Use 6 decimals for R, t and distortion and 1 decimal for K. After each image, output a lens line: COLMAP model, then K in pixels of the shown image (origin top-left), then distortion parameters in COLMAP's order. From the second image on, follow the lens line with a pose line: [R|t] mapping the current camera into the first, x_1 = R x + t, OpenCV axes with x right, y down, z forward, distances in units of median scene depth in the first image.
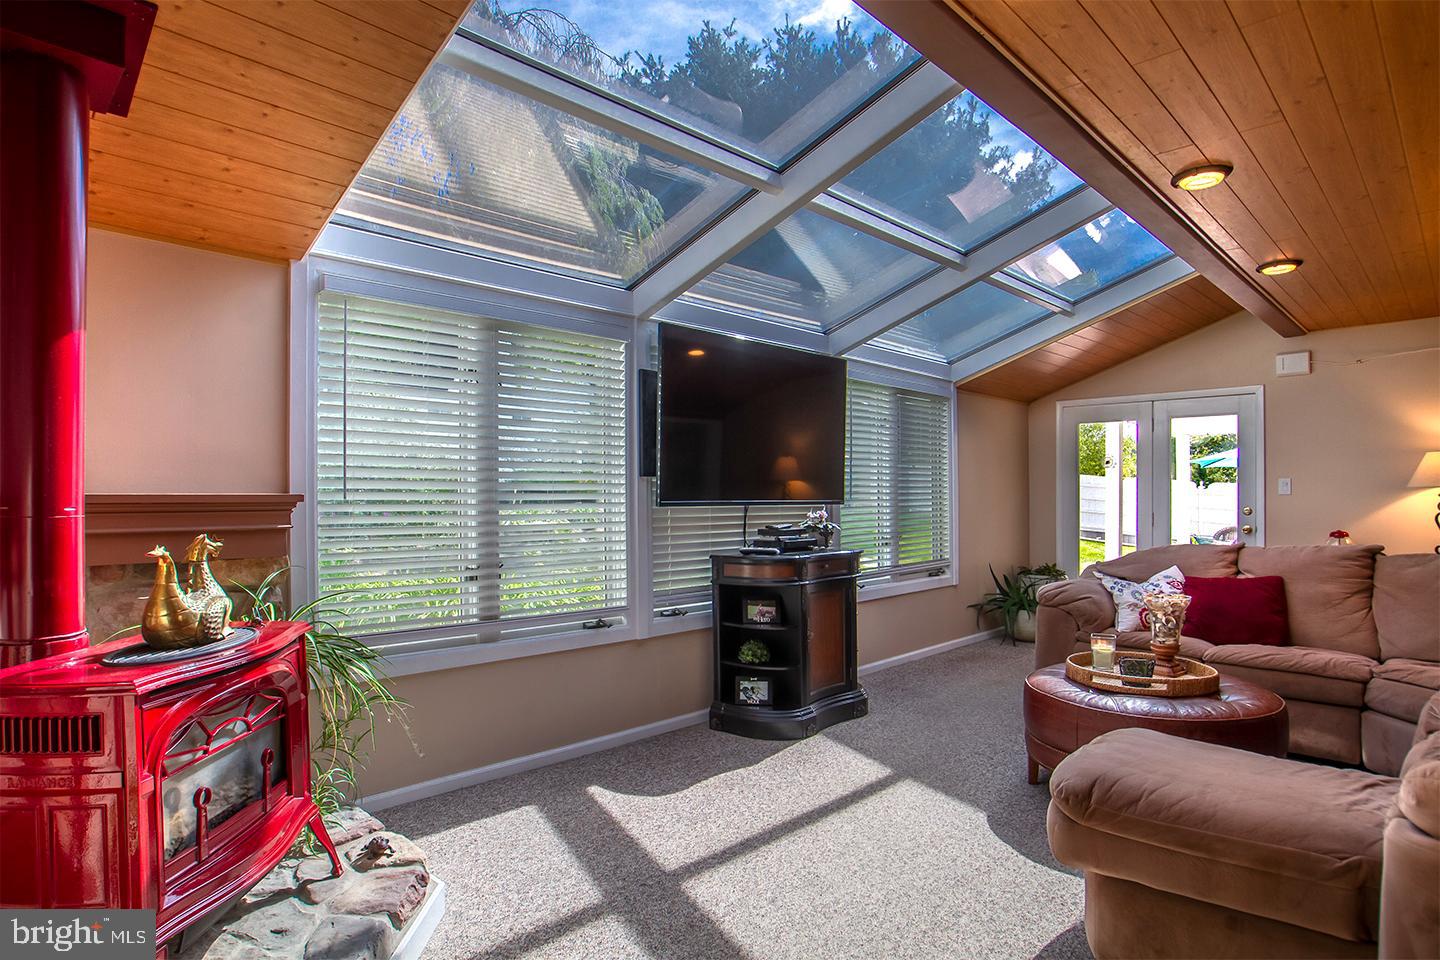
lens RADIAL K [[798.8, 0, 717.4], [0, 798.8, 494.8], [0, 0, 1]] dist [-0.040115, 0.001702]
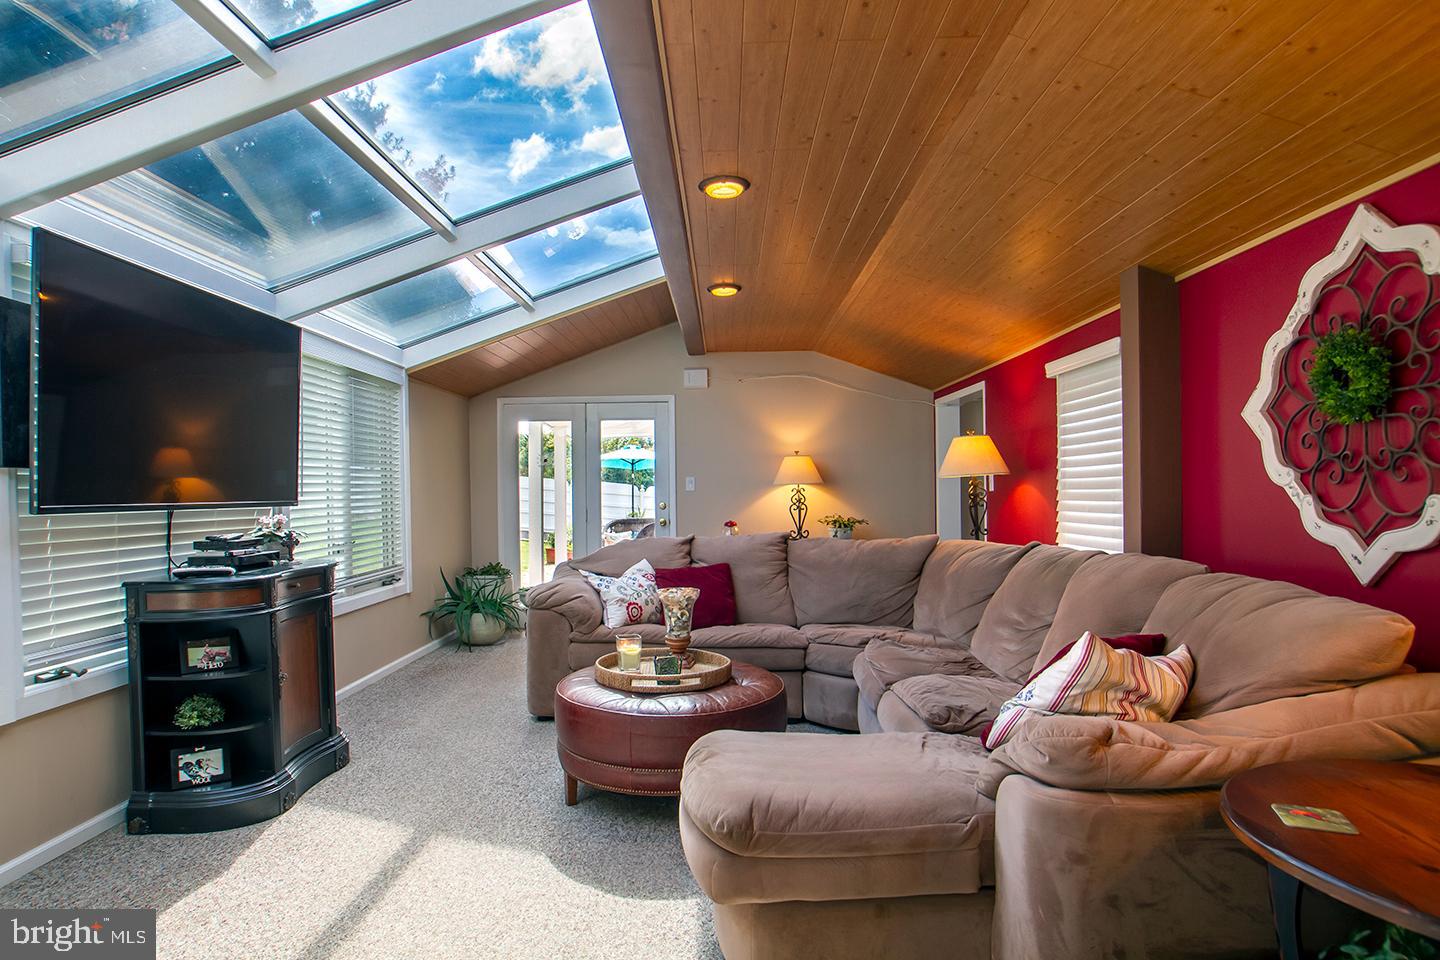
lens RADIAL K [[791.8, 0, 679.2], [0, 791.8, 492.9], [0, 0, 1]] dist [-0.101156, 0.059776]
pose [[0.746180, -0.006863, 0.665708, -0.088722], [0.007643, 0.999969, 0.001743, 0.000601], [-0.665700, 0.003787, 0.746210, 0.189194]]
